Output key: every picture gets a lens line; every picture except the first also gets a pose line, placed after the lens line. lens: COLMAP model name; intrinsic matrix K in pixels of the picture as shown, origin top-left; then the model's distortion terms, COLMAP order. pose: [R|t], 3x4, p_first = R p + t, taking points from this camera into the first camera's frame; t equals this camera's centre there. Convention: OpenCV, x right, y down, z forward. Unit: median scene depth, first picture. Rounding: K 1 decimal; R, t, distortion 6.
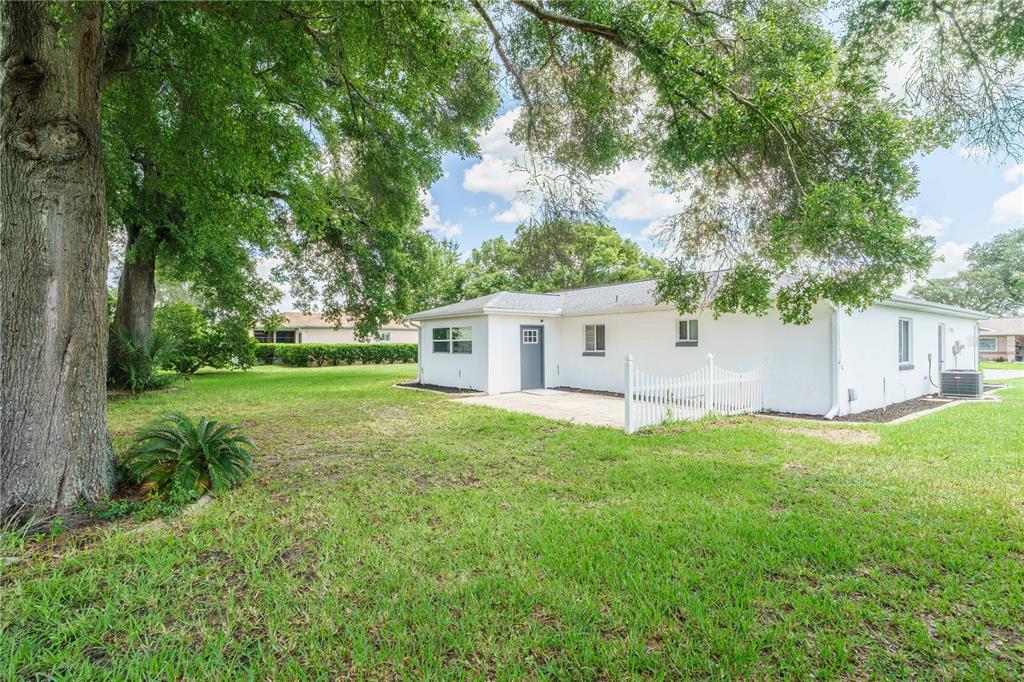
lens RADIAL K [[475.0, 0, 509.1], [0, 475.0, 341.4], [0, 0, 1]] dist [0.000010, 0.000254]
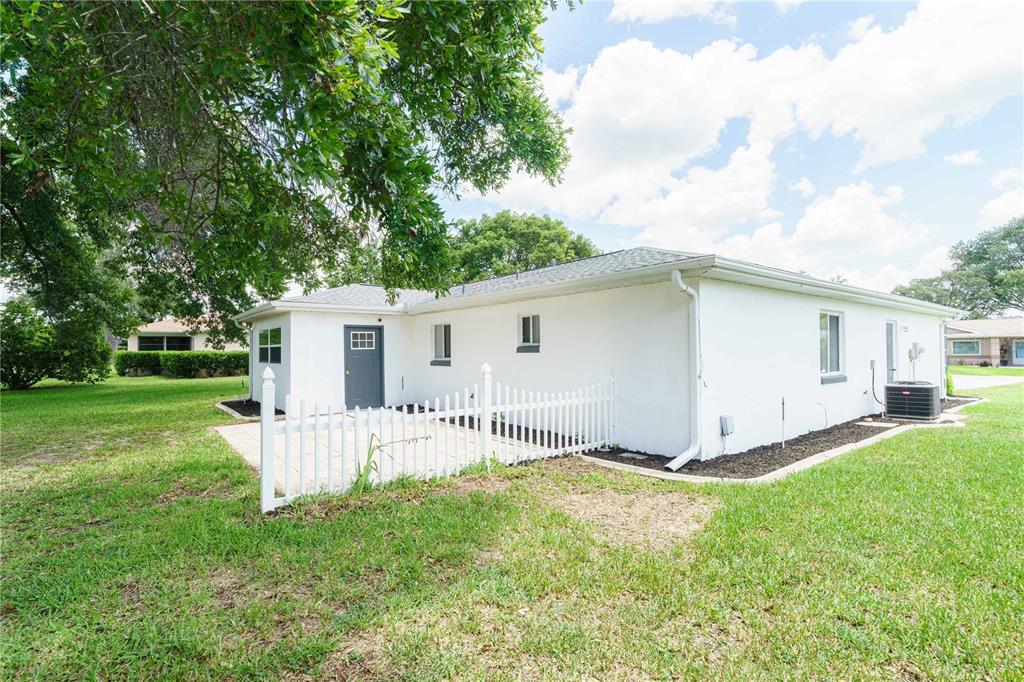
lens RADIAL K [[475.0, 0, 513.0], [0, 475.0, 343.6], [0, 0, 1]] dist [0.000010, 0.000254]
pose [[0.999900, -0.005643, 0.012945, 0.279280], [0.005747, 0.999952, -0.007976, 0.002411], [-0.012900, 0.008050, 0.999884, 0.233307]]
